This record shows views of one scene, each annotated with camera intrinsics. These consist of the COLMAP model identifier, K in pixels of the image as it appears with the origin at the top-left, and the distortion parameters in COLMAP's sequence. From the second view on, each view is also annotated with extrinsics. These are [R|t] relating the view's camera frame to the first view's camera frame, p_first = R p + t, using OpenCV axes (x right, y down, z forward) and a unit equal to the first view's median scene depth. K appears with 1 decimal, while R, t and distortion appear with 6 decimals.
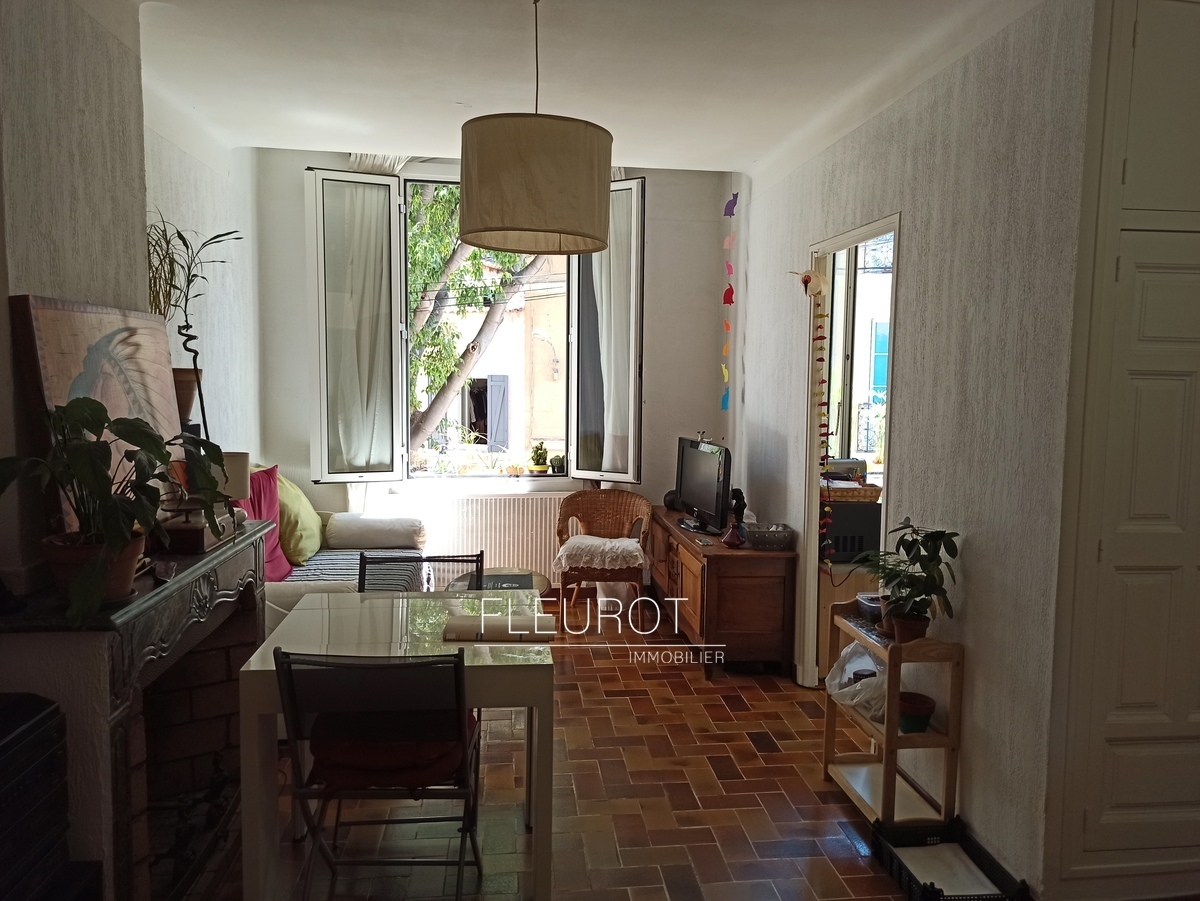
lens RADIAL K [[914.5, 0, 600.0], [0, 914.5, 450.5], [0, 0, 1]] dist [0.063833, 0.000345]
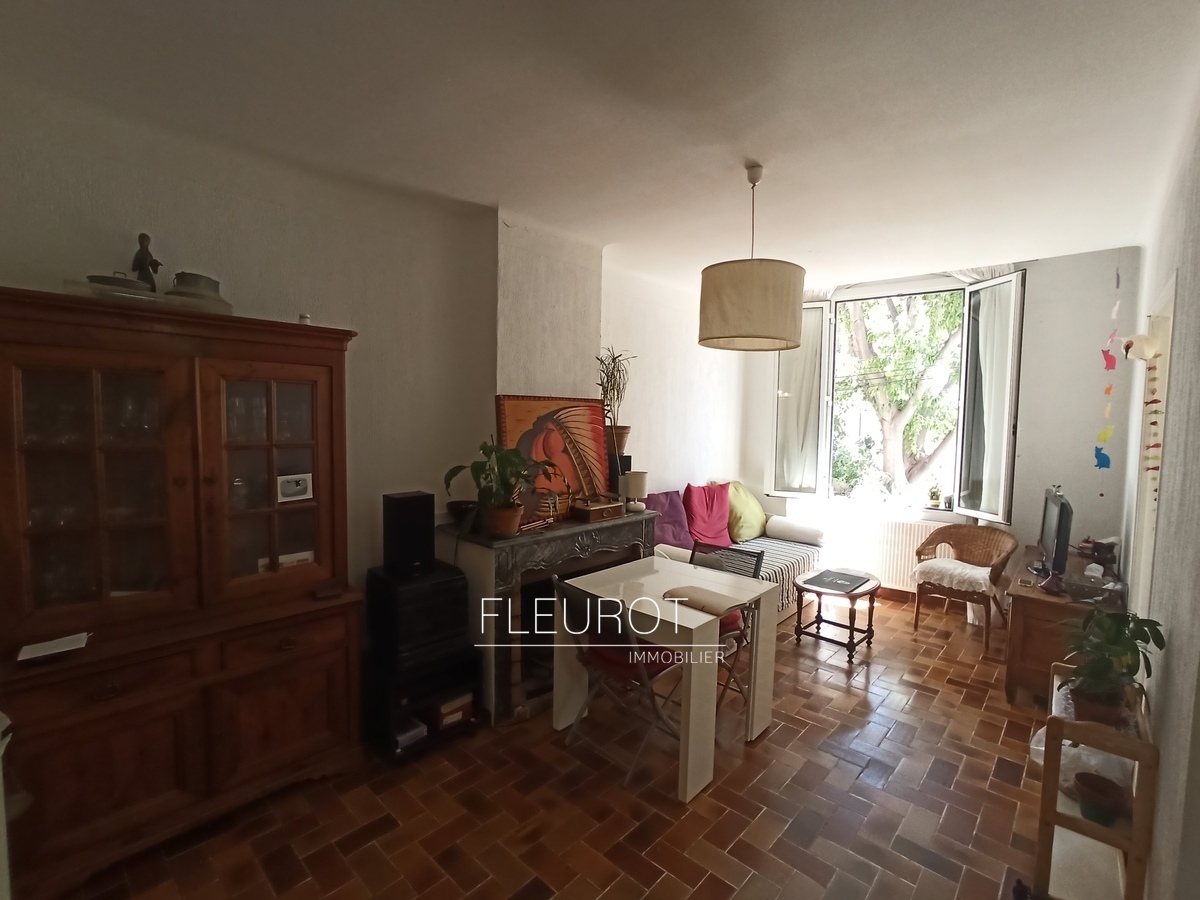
lens RADIAL K [[558.5, 0, 600.0], [0, 558.5, 450.0], [0, 0, 1]] dist [-0.000595, 0.000197]
pose [[0.666300, 0.044283, -0.744367, 0.225765], [-0.074057, 0.997230, -0.006964, -0.016395], [0.741997, 0.059765, 0.667734, 0.117759]]
